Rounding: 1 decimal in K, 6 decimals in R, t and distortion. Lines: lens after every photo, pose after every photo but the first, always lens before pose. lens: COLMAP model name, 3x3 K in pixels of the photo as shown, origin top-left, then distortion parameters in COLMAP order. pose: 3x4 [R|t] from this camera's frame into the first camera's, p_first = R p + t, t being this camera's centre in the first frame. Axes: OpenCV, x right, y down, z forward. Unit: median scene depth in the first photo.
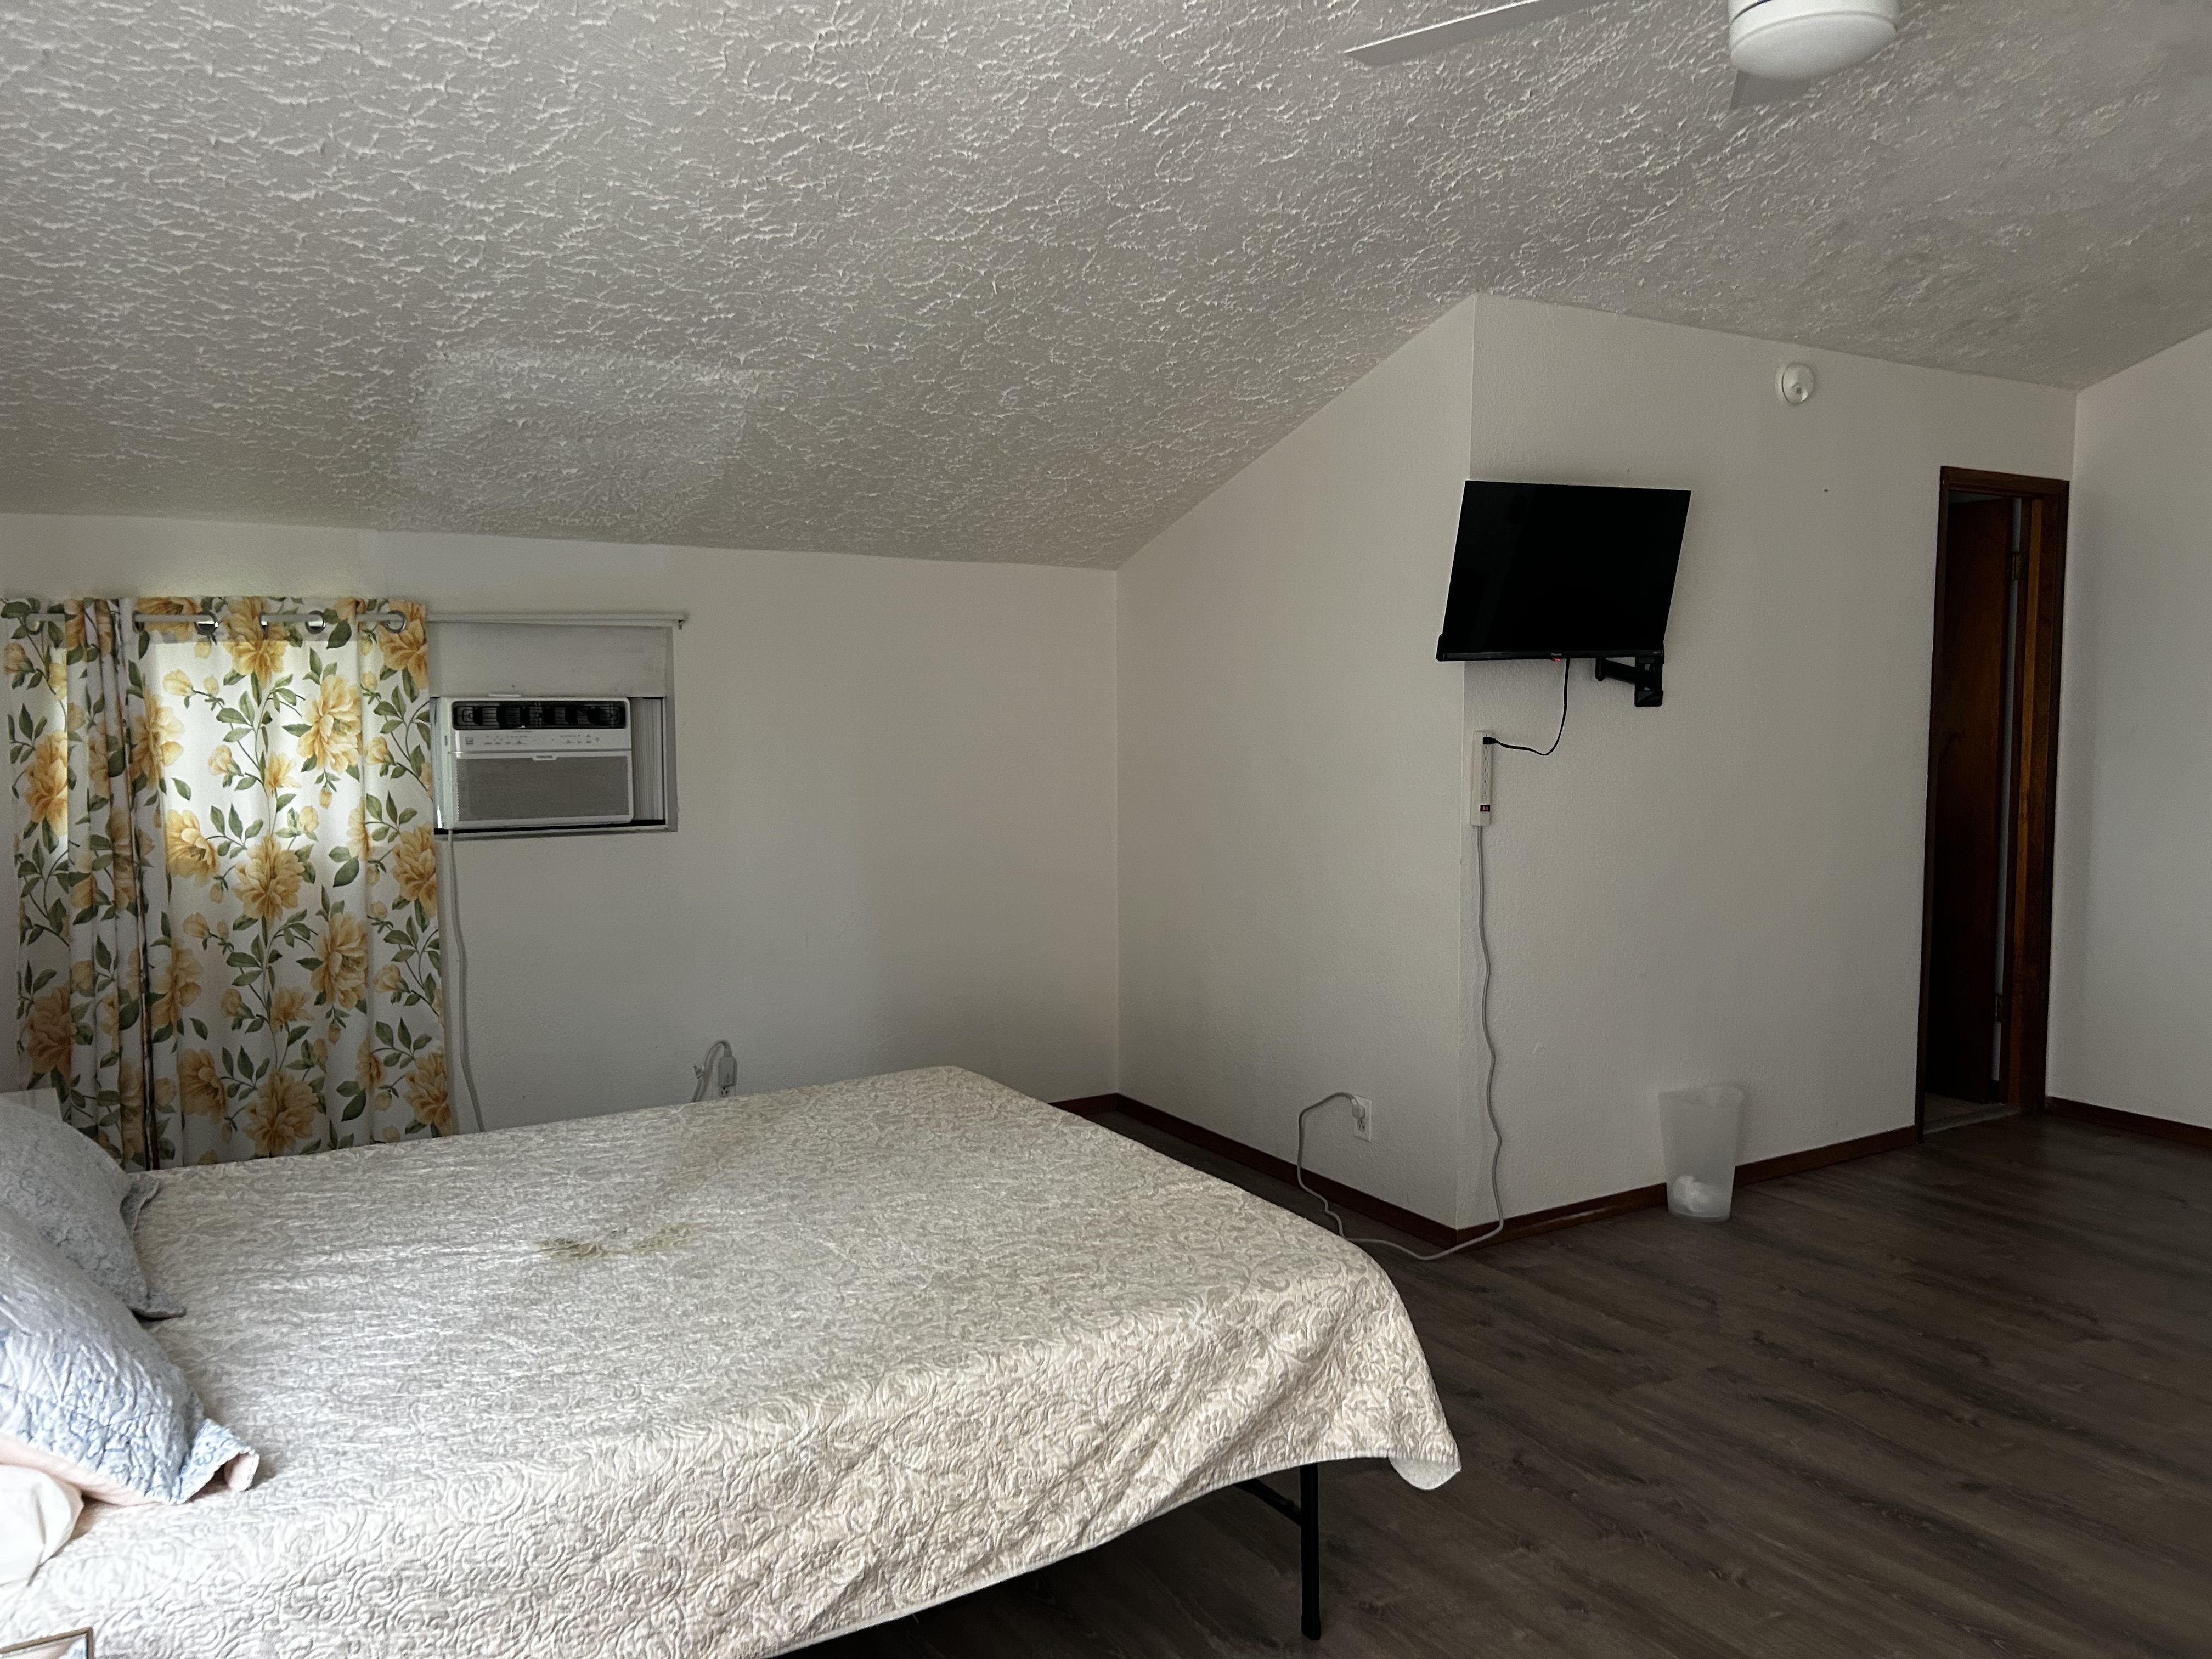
lens RADIAL K [[1664.4, 0, 1108.9], [0, 1664.4, 830.1], [0, 0, 1]] dist [0.059615, -0.067907]
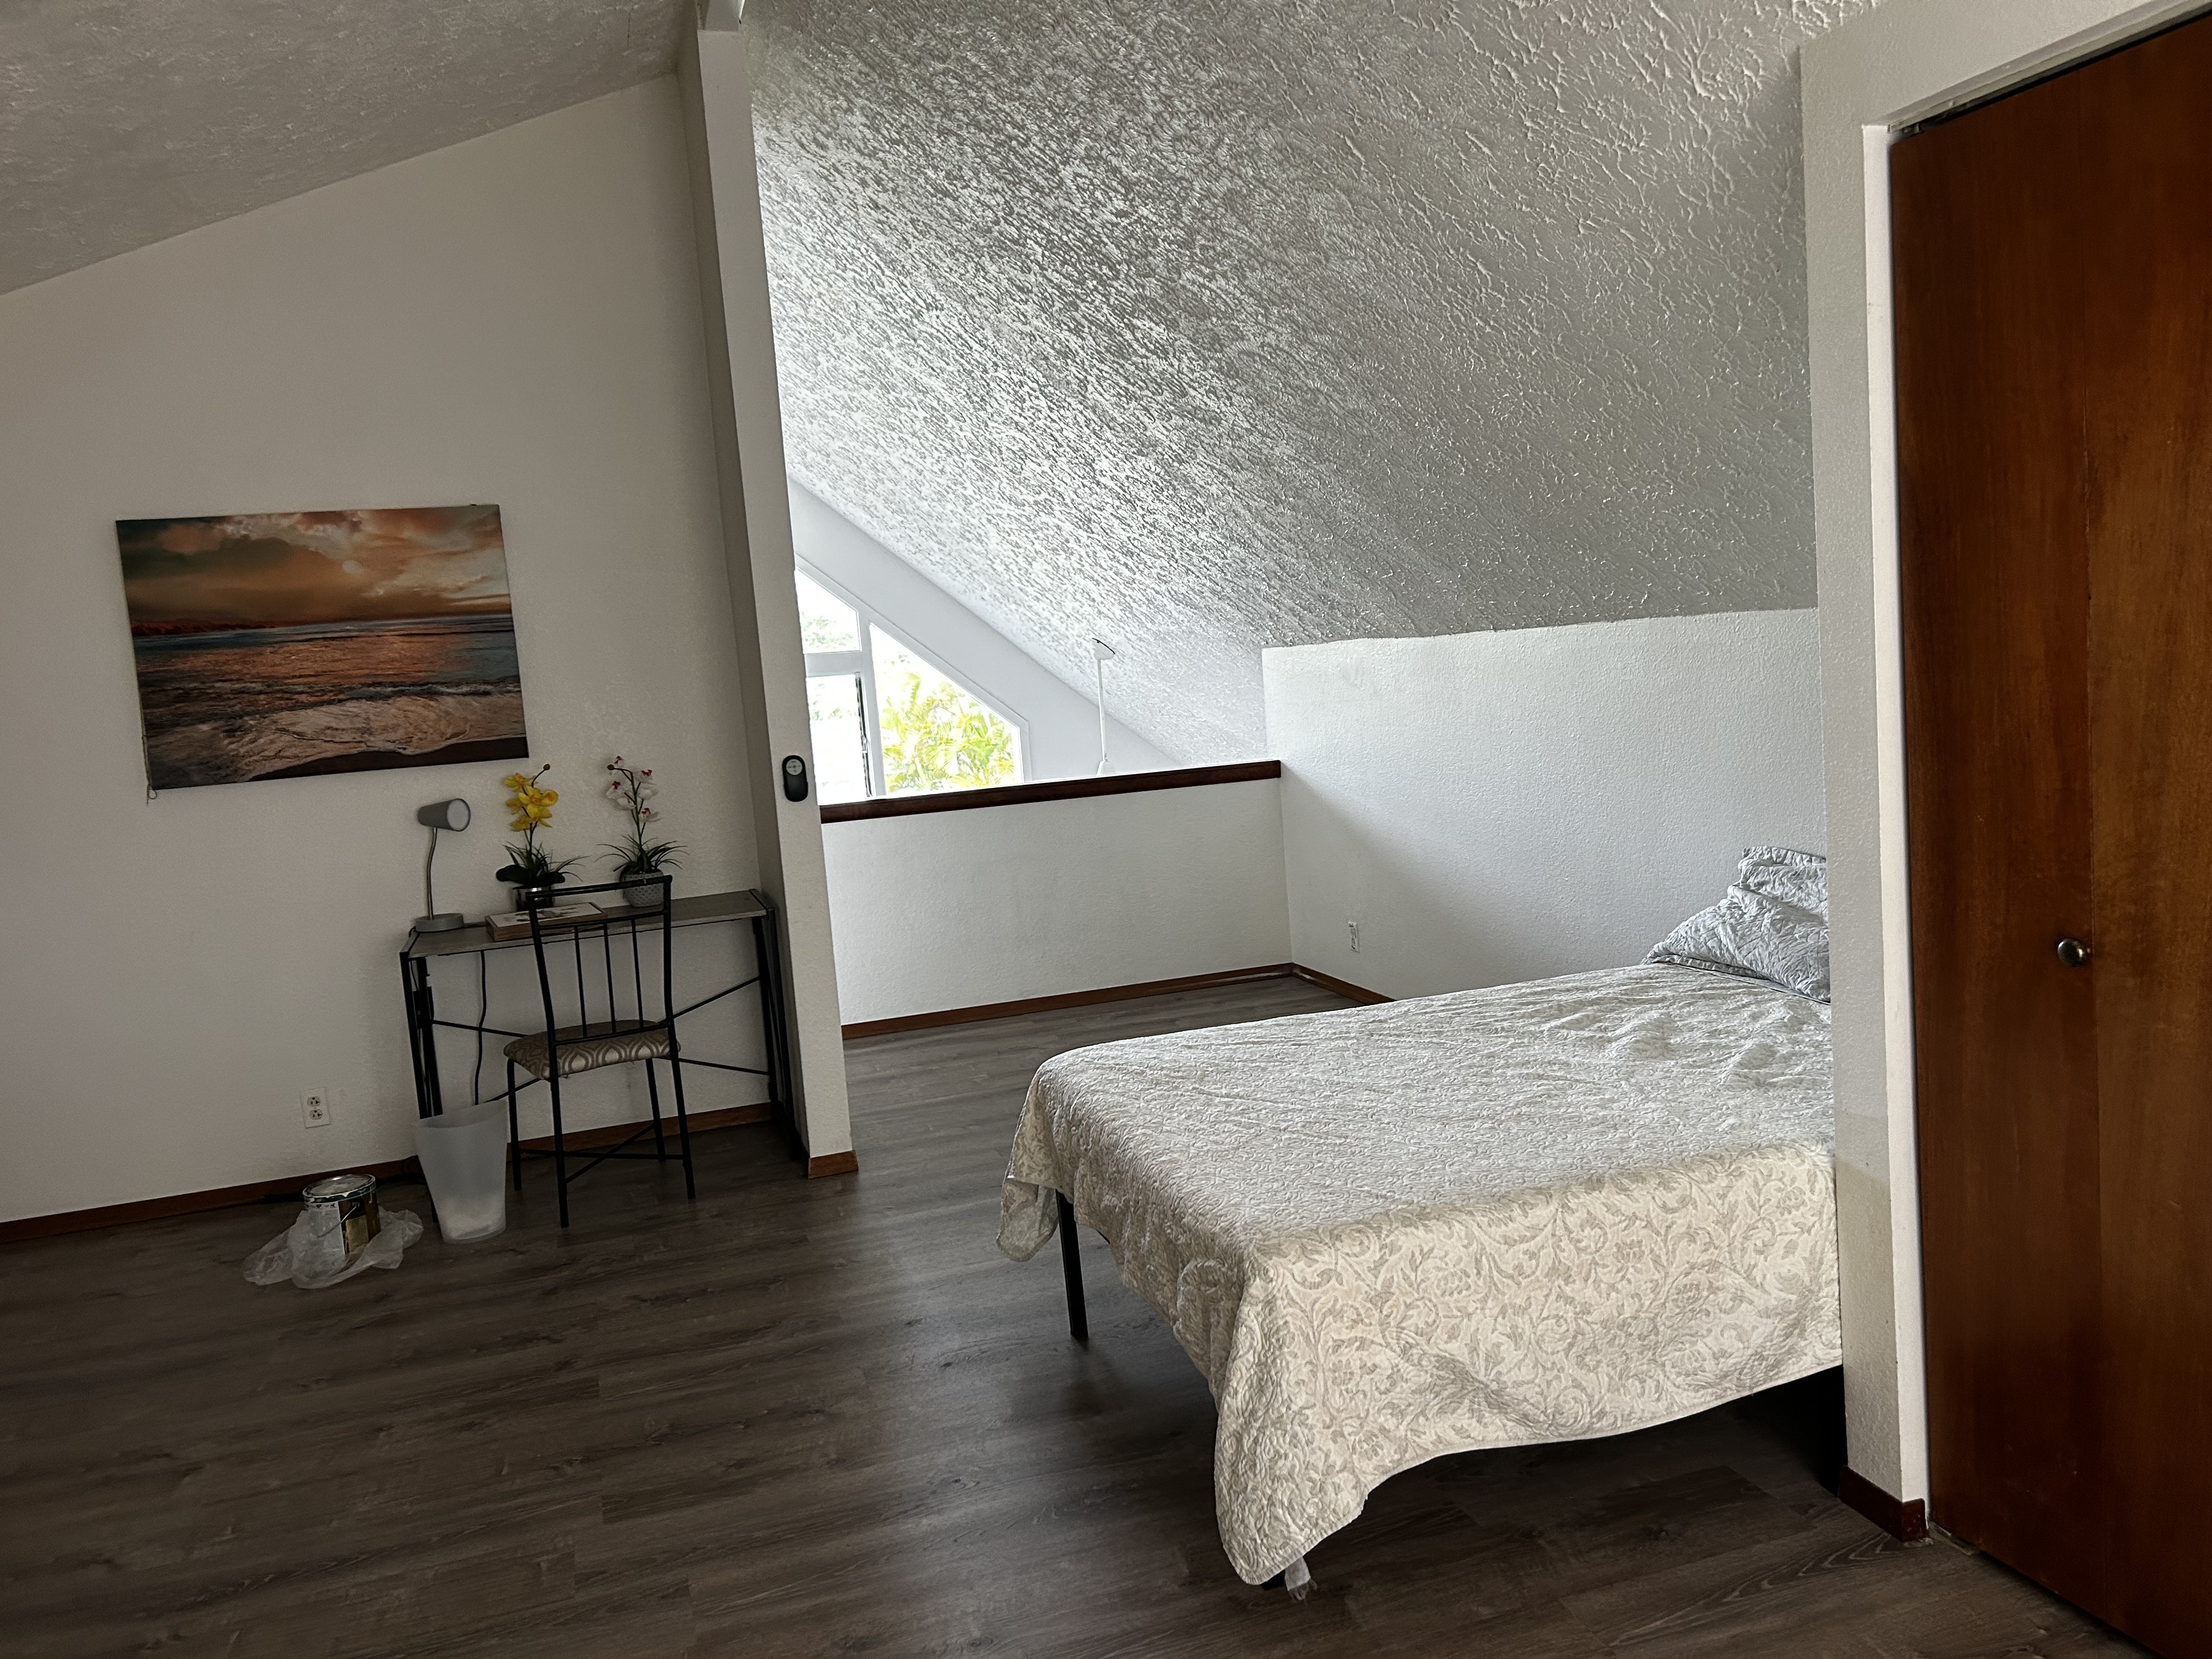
lens RADIAL K [[1664.4, 0, 1108.9], [0, 1664.4, 830.1], [0, 0, 1]] dist [0.059615, -0.067907]
pose [[0.243053, -0.123937, 0.962063, -0.107937], [0.156439, 0.983829, 0.087219, -0.030226], [-0.957315, 0.129306, 0.258511, 0.312020]]
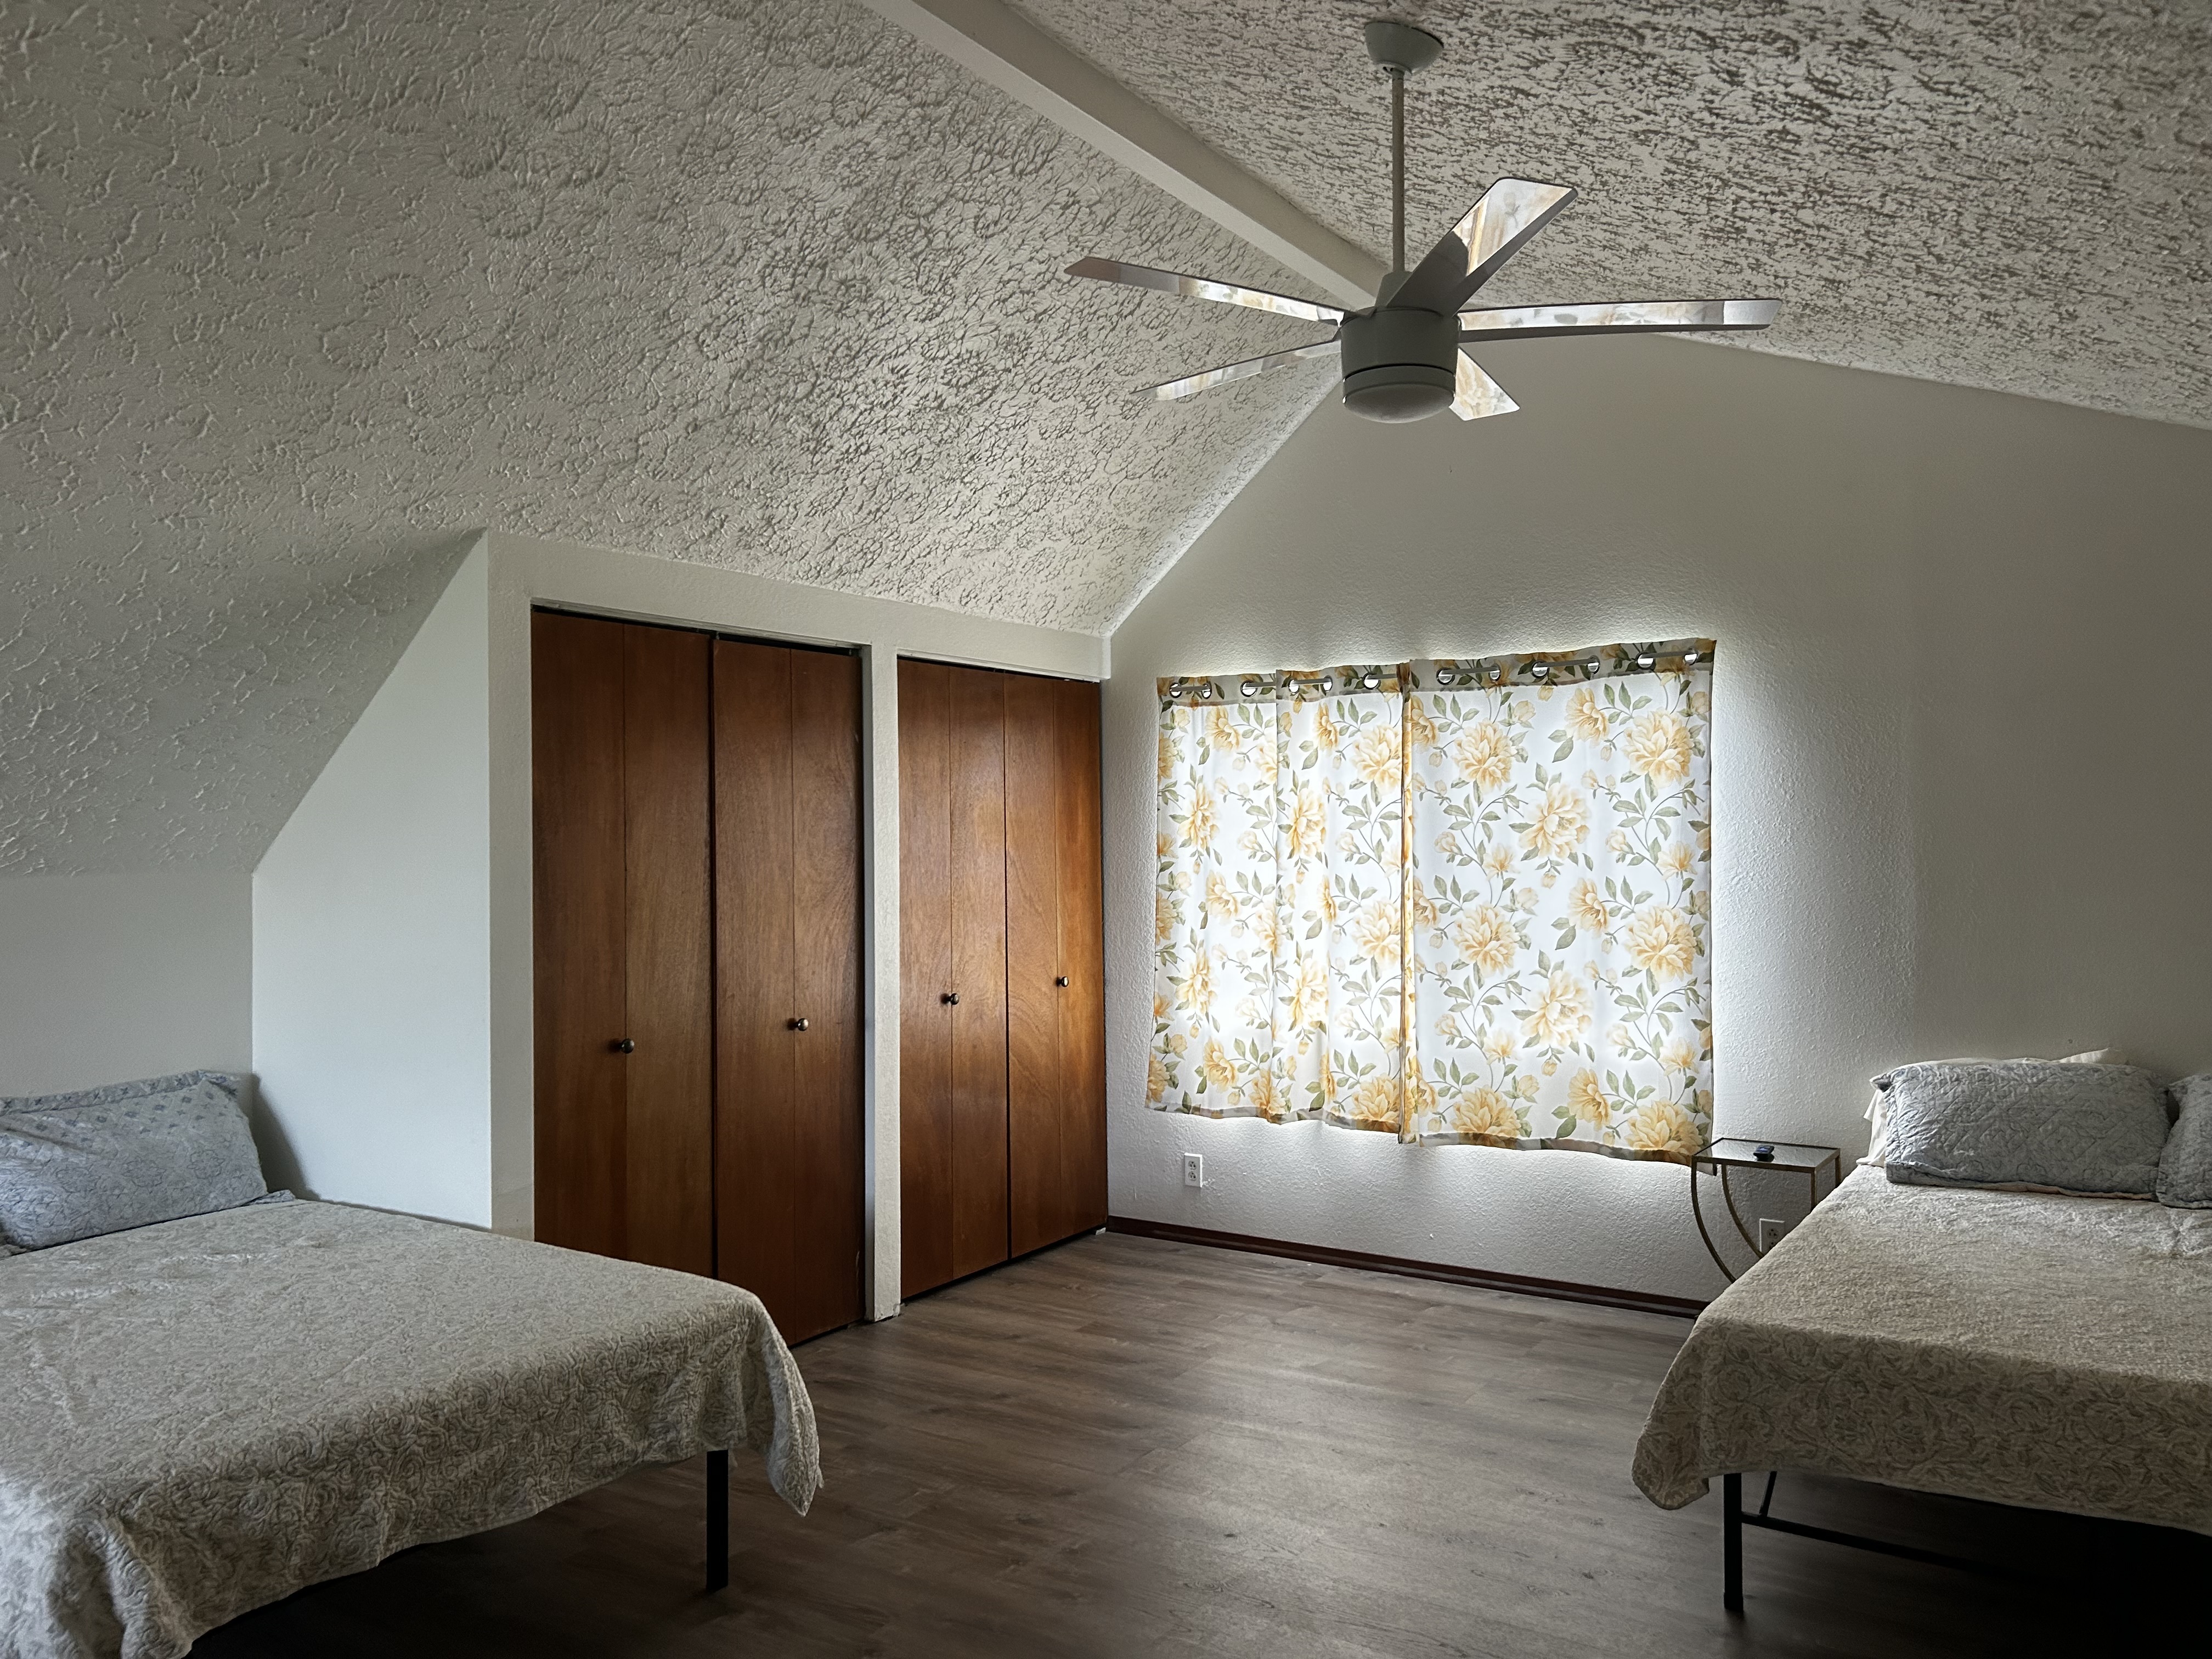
lens RADIAL K [[1664.4, 0, 1108.9], [0, 1664.4, 830.1], [0, 0, 1]] dist [0.059615, -0.067907]
pose [[-0.912856, 0.006699, -0.408227, 0.814170], [-0.025073, 0.997058, 0.072429, -0.140941], [0.407511, 0.076353, -0.910003, 1.477548]]
